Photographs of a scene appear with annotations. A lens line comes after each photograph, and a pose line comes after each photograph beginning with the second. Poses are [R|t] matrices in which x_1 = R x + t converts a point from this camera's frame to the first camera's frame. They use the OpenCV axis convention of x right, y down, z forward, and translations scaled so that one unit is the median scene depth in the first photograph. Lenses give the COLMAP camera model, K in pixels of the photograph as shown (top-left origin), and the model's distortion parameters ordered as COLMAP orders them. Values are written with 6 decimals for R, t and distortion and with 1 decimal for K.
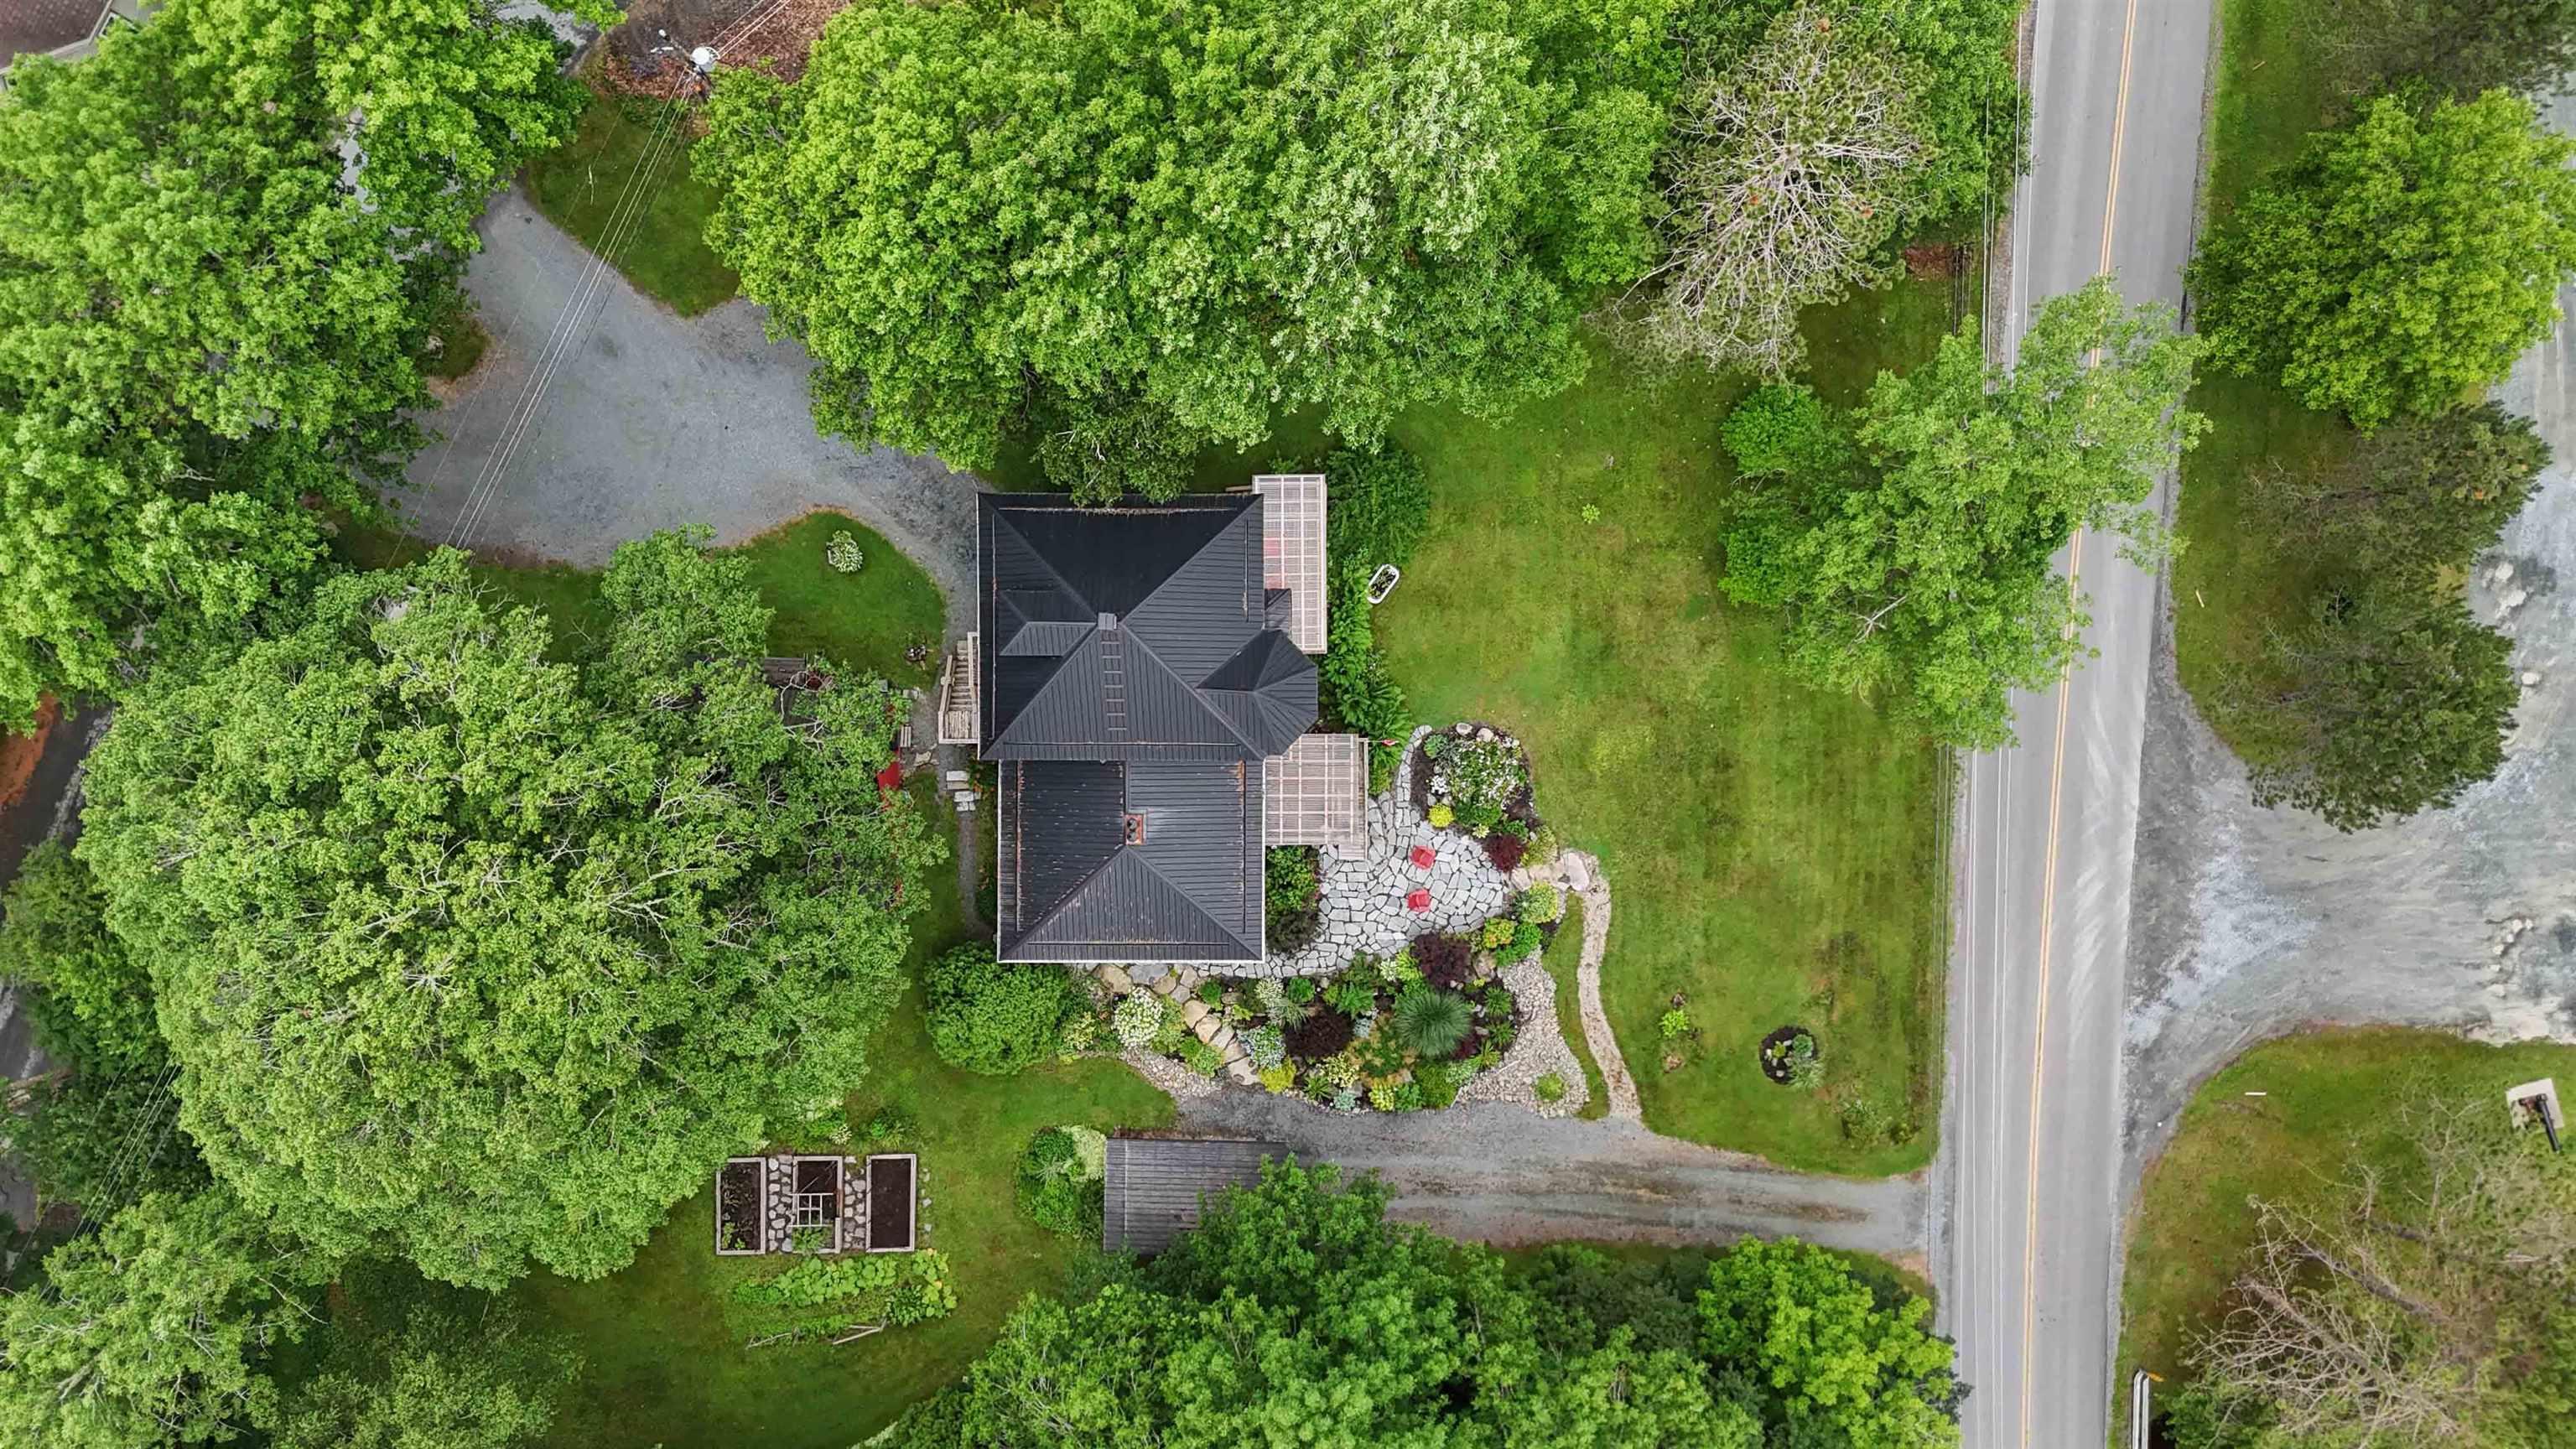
lens RADIAL K [[1987.5, 0, 1288.0], [0, 1987.5, 724.5], [0, 0, 1]] dist [0.087136, -0.000611]
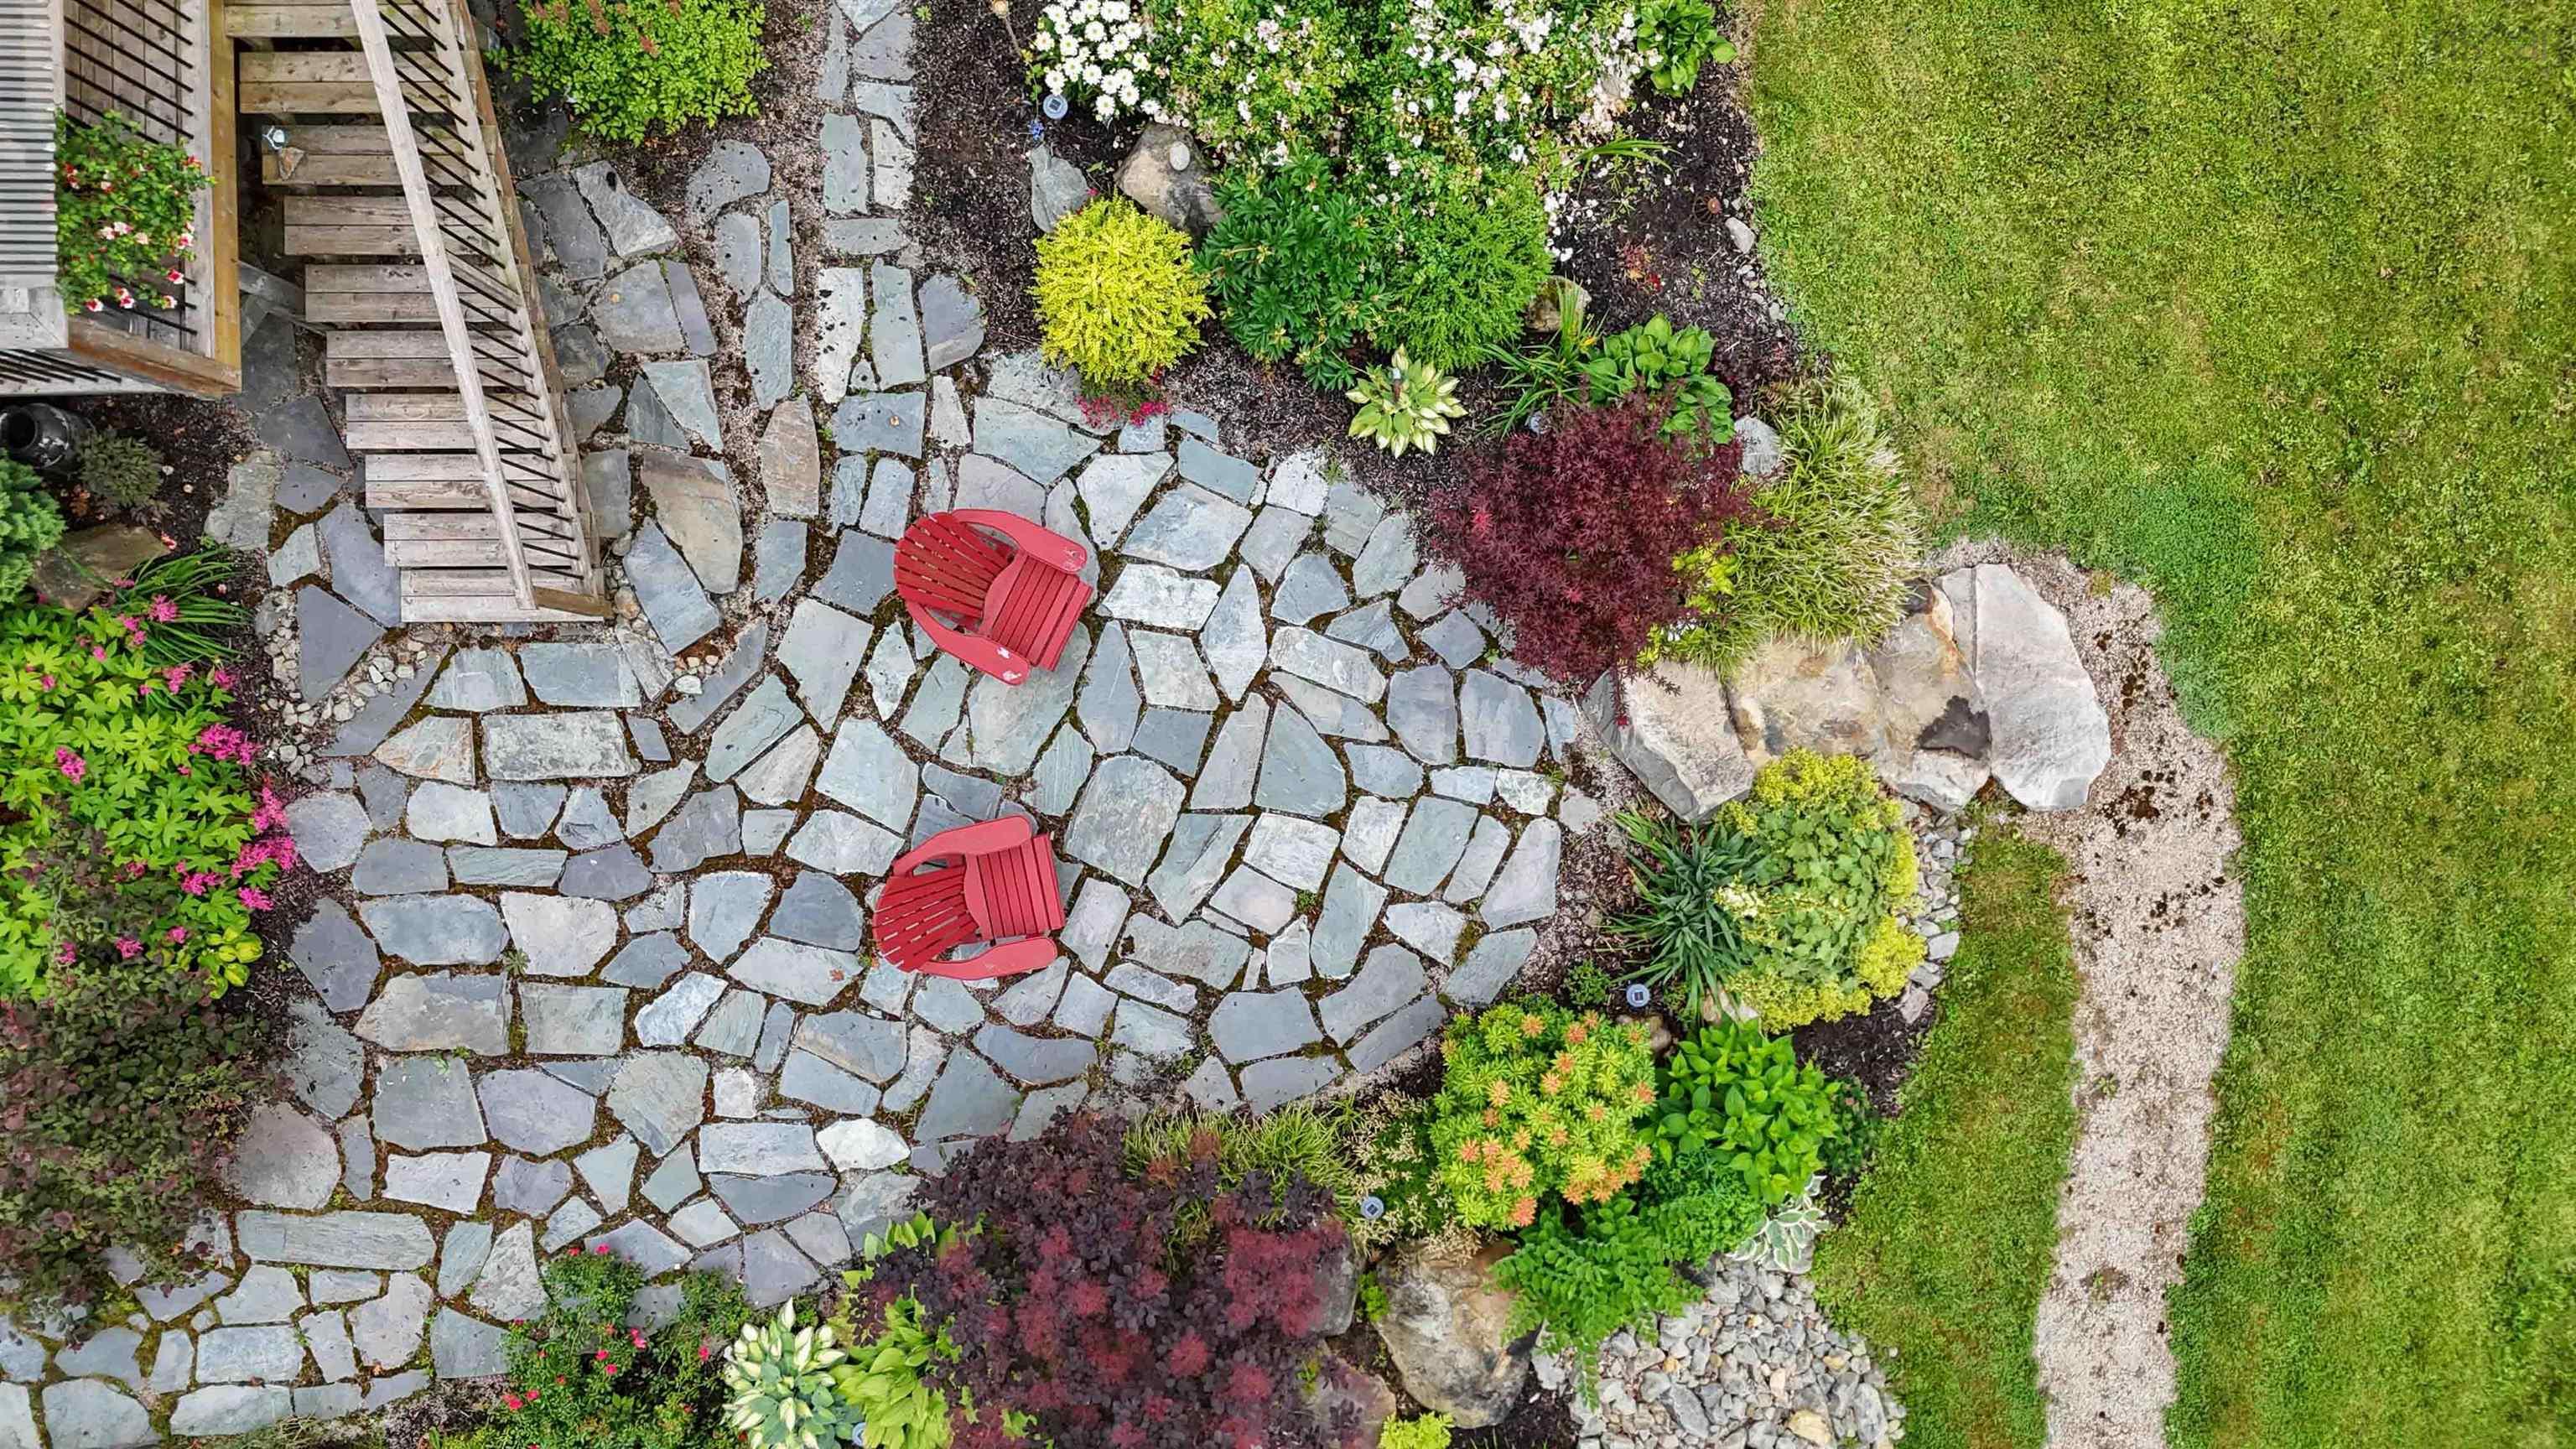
lens RADIAL K [[1987.5, 0, 1288.0], [0, 1987.5, 724.5], [0, 0, 1]] dist [0.087136, -0.000611]
pose [[0.999347, -0.021815, 0.028794, 0.083513], [0.021867, 0.999760, -0.001483, 0.076430], [-0.028755, 0.002112, 0.999584, 0.852337]]
